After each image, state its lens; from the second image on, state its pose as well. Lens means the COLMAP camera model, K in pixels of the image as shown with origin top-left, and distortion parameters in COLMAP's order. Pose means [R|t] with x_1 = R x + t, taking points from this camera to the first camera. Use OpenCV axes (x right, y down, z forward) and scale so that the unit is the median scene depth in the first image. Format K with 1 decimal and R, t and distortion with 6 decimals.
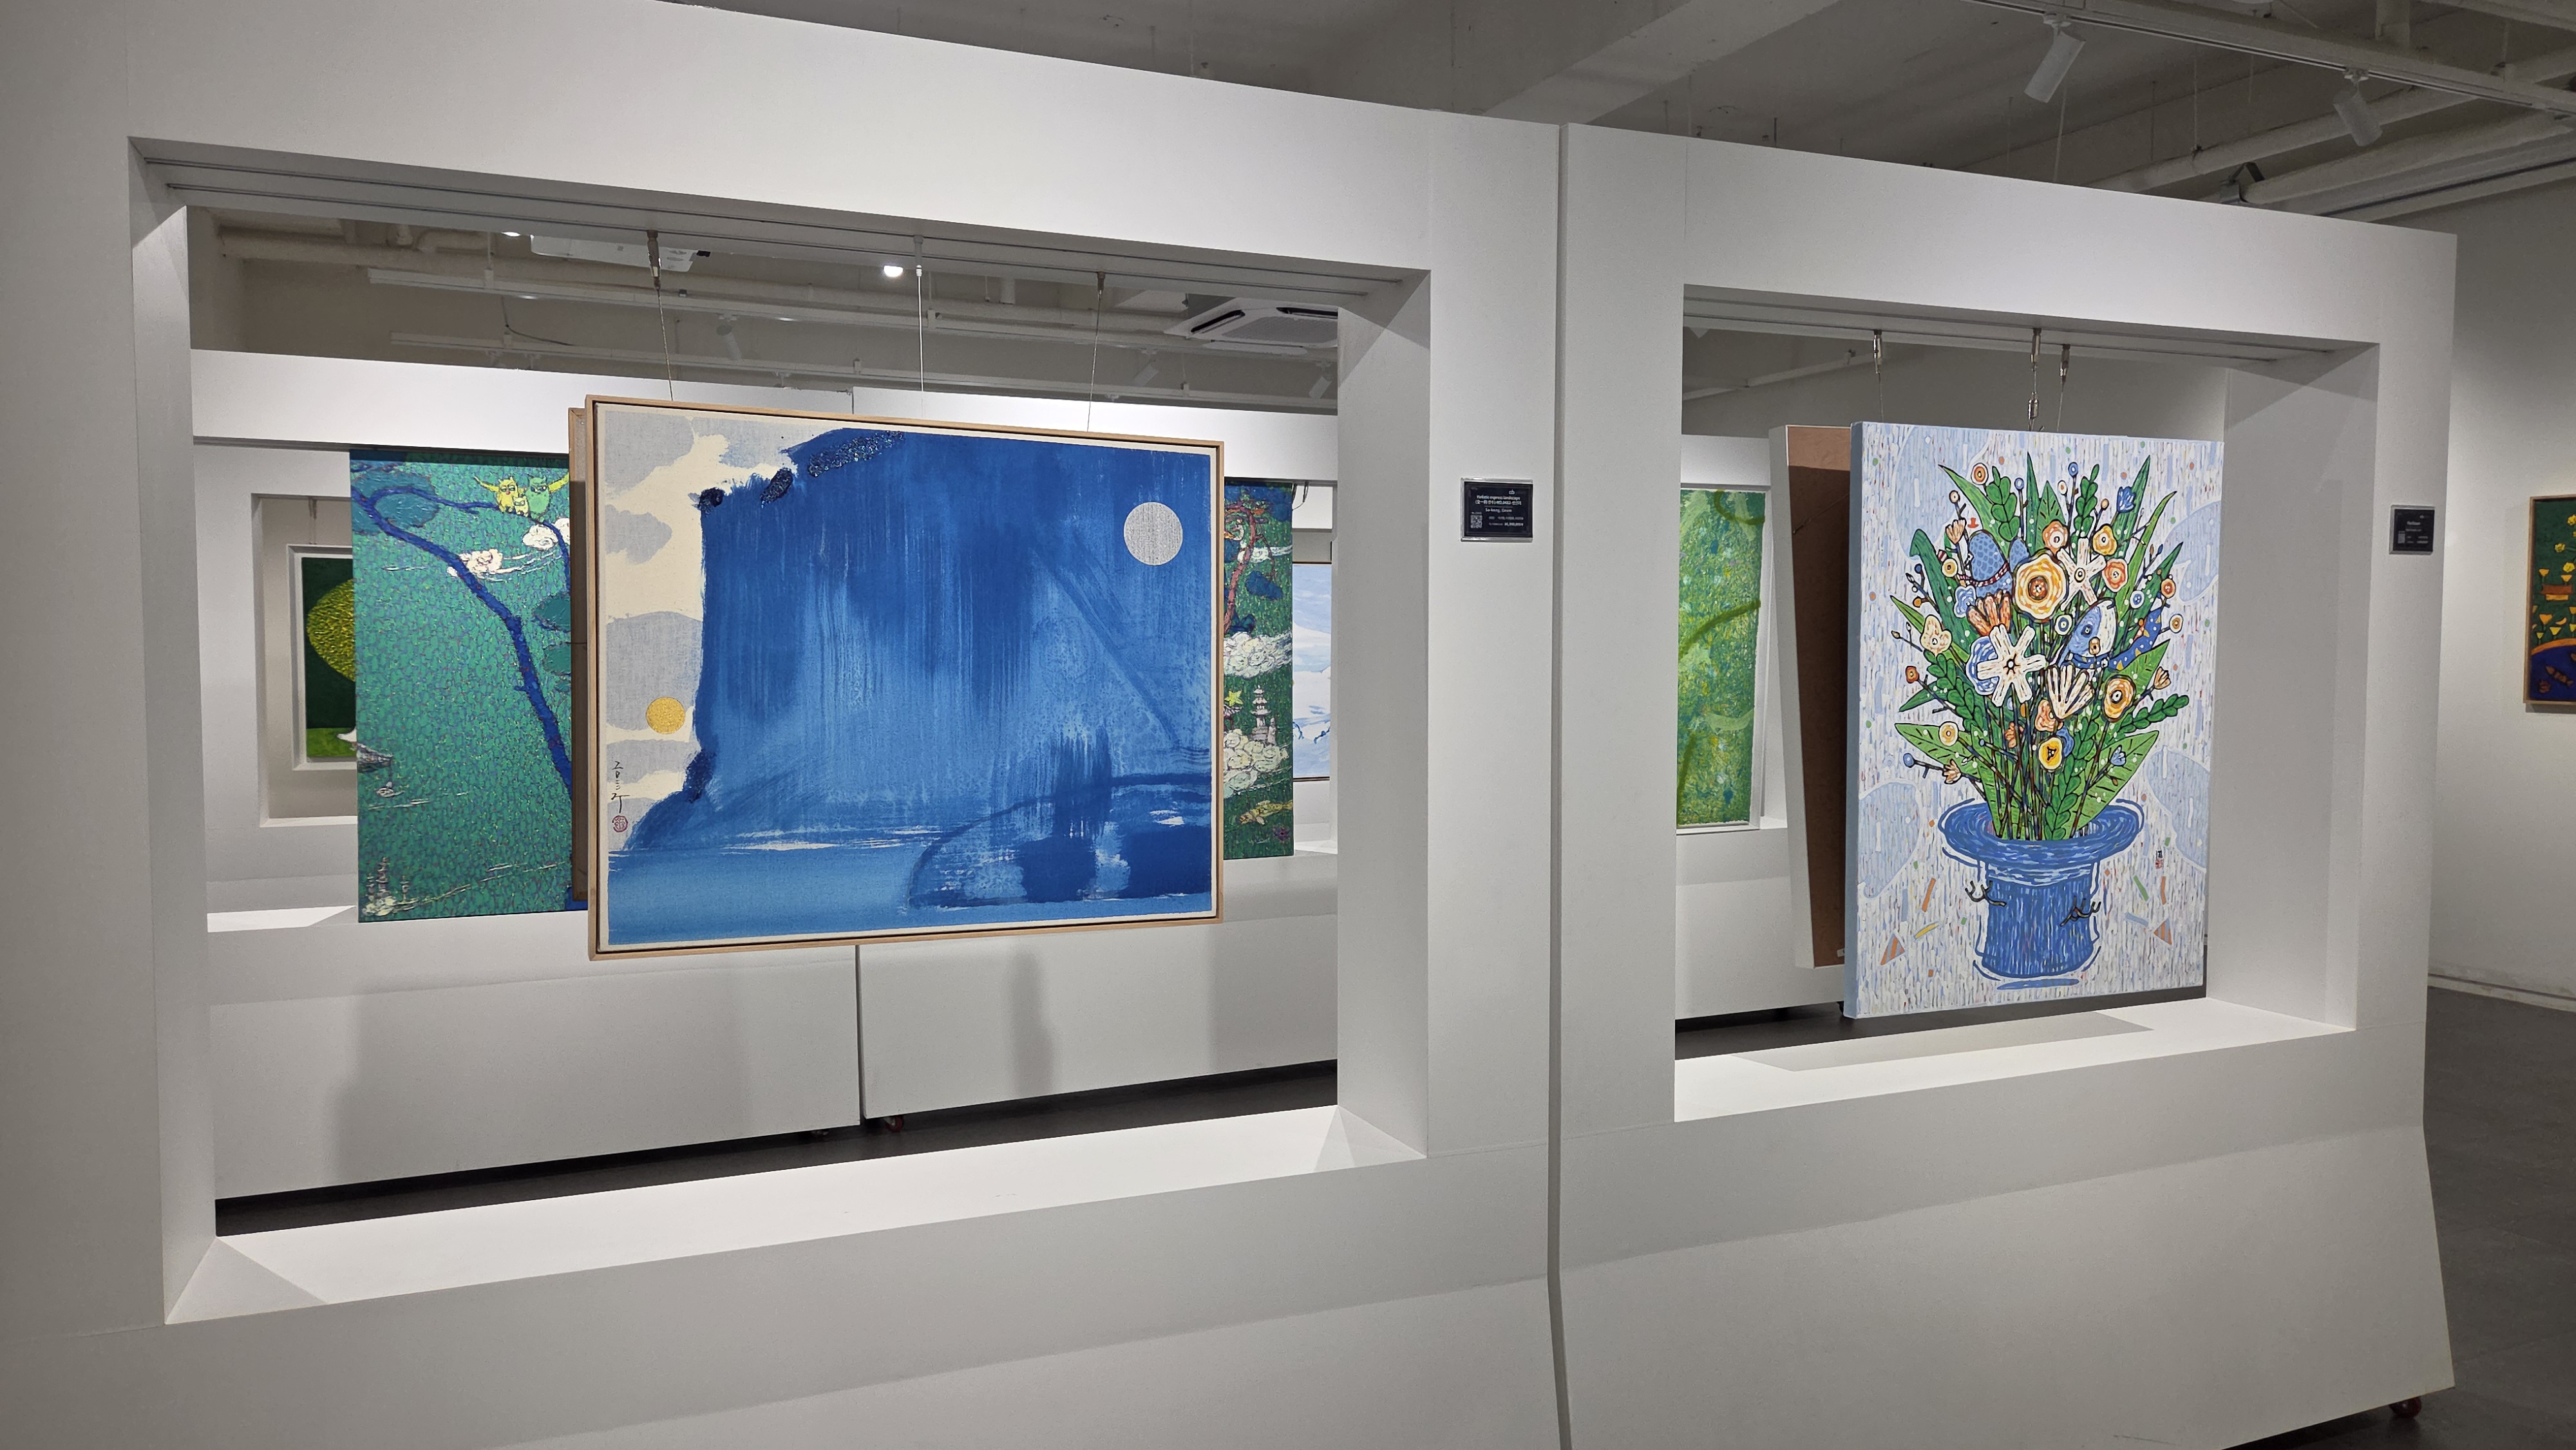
lens RADIAL K [[1668.7, 0, 1291.5], [0, 1668.7, 720.4], [0, 0, 1]] dist [0.033302, -0.000932]
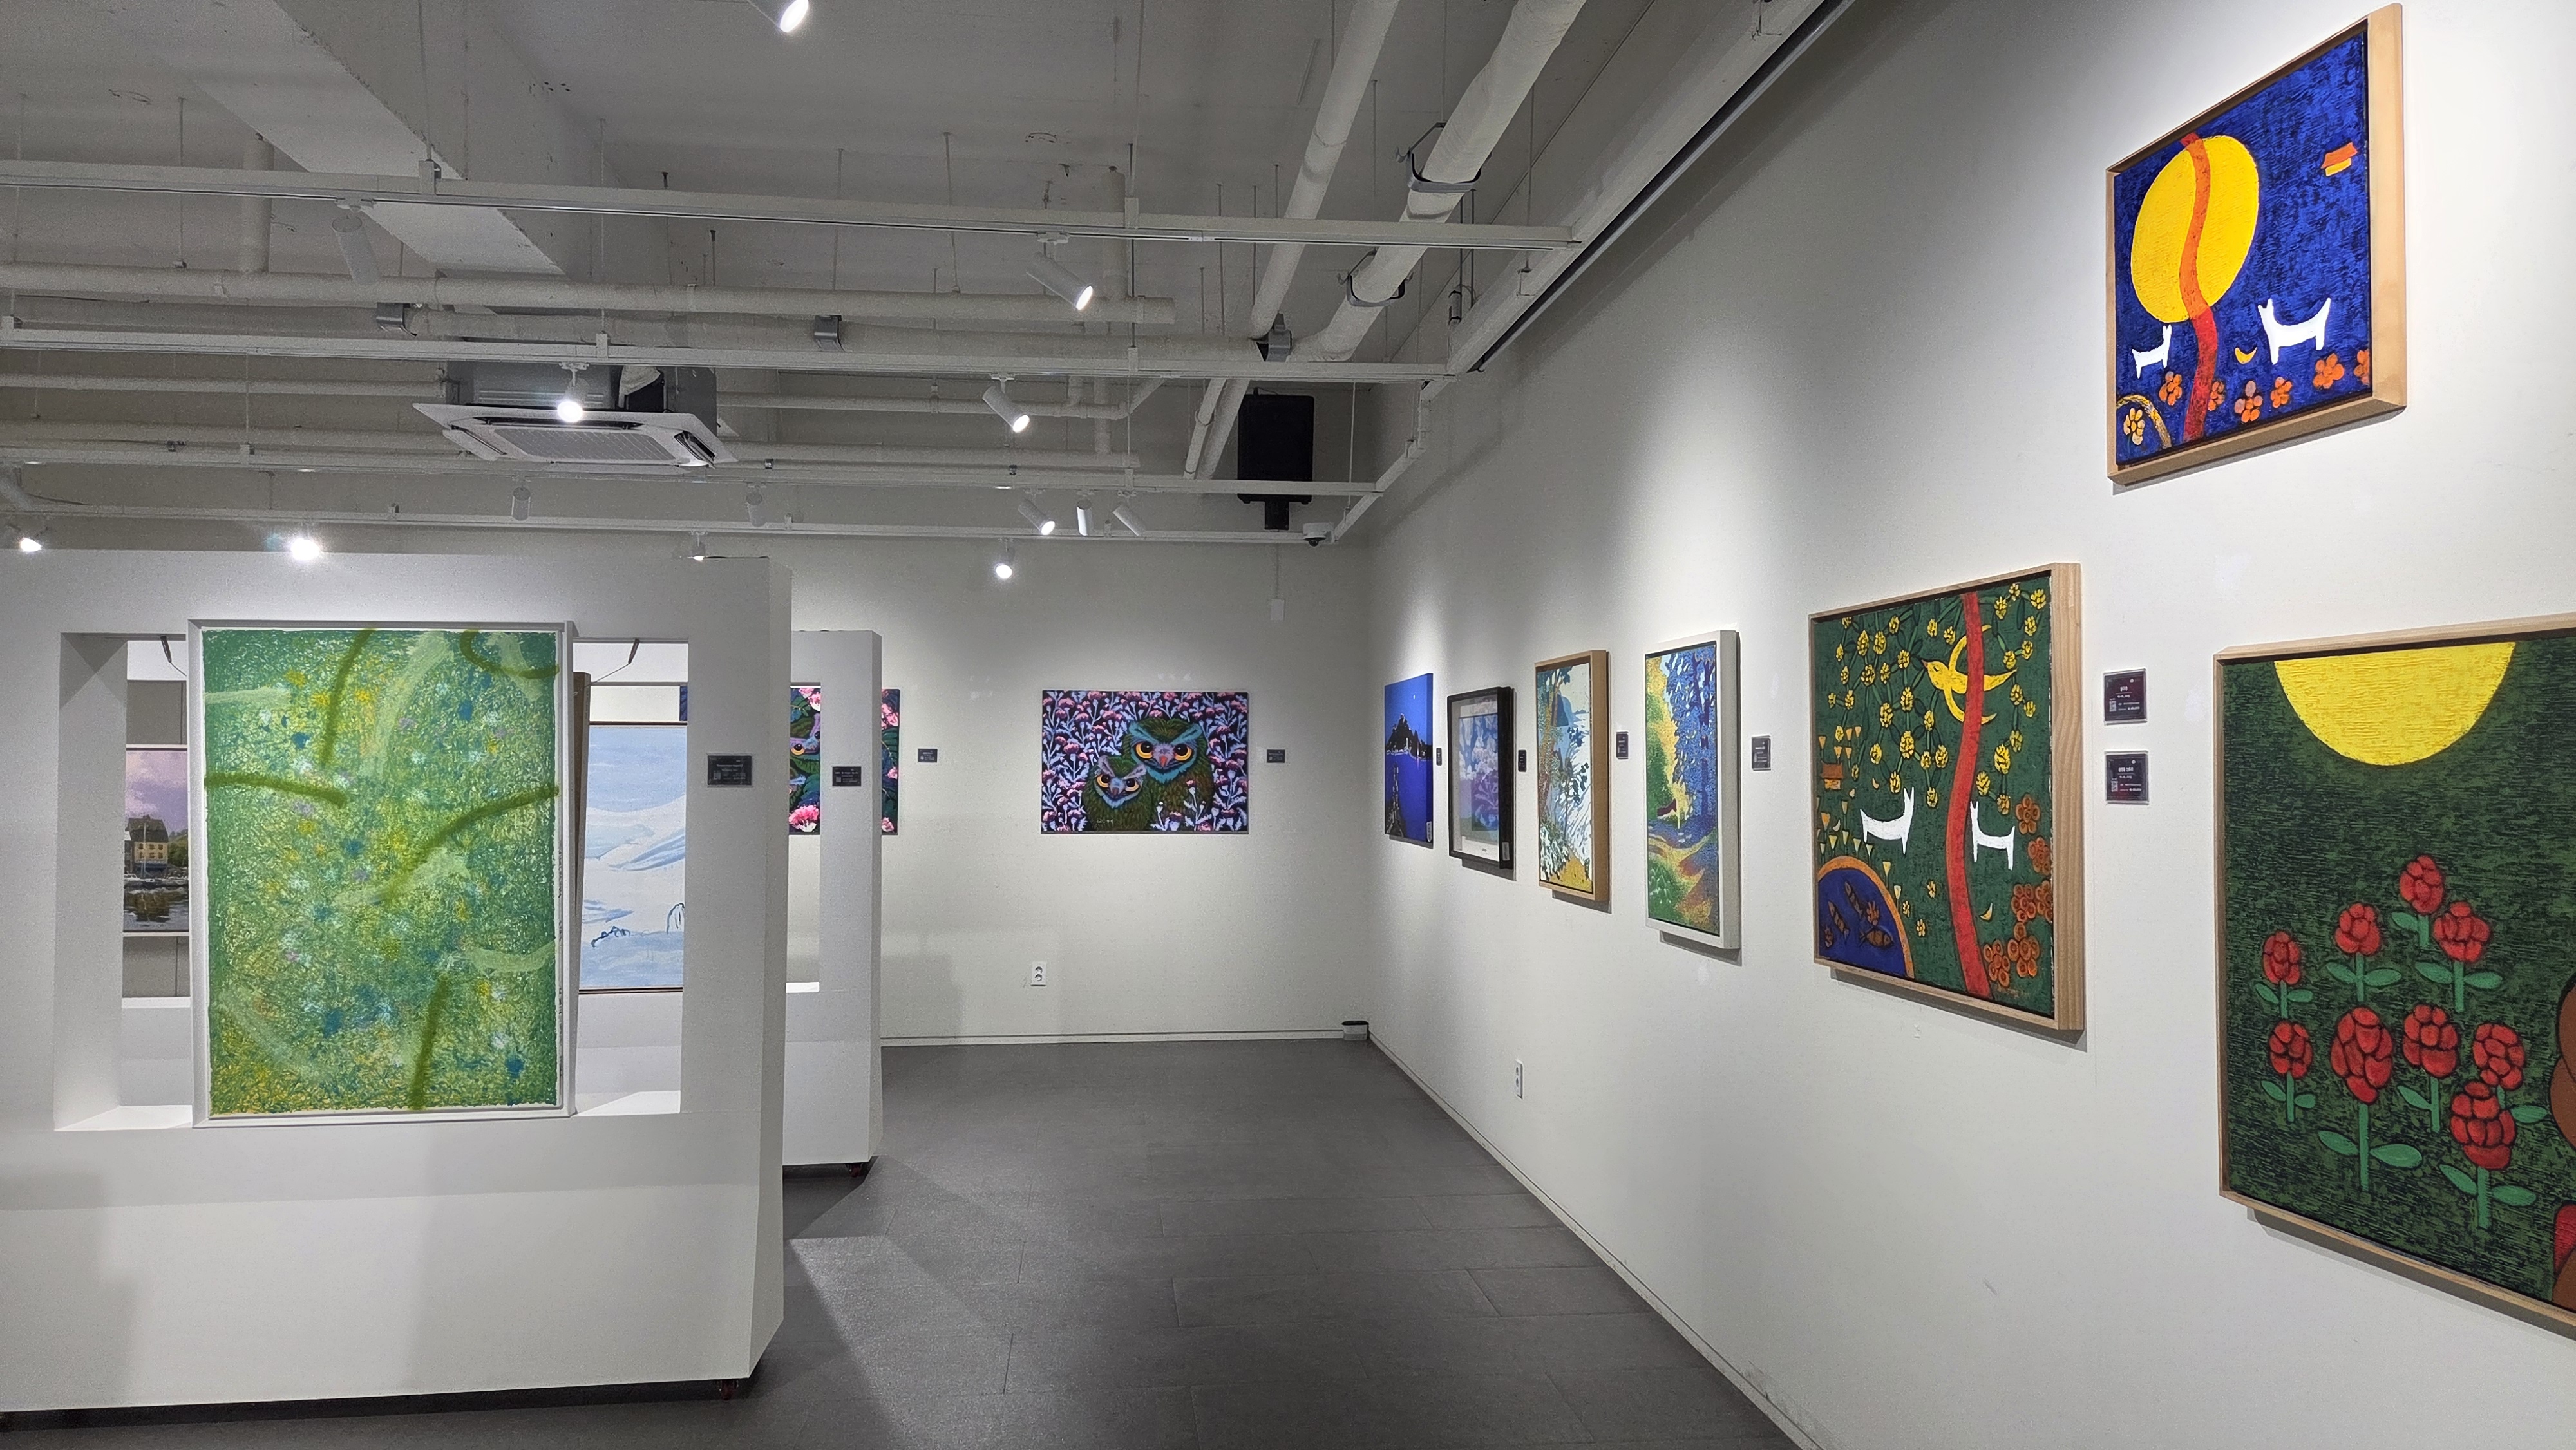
lens RADIAL K [[1668.7, 0, 1289.0], [0, 1668.7, 741.2], [0, 0, 1]] dist [0.033302, -0.000932]
pose [[0.957587, -0.004728, -0.288106, 0.781271], [-0.017578, 0.997045, -0.074786, -0.043531], [0.287609, 0.076678, 0.954674, 0.421234]]
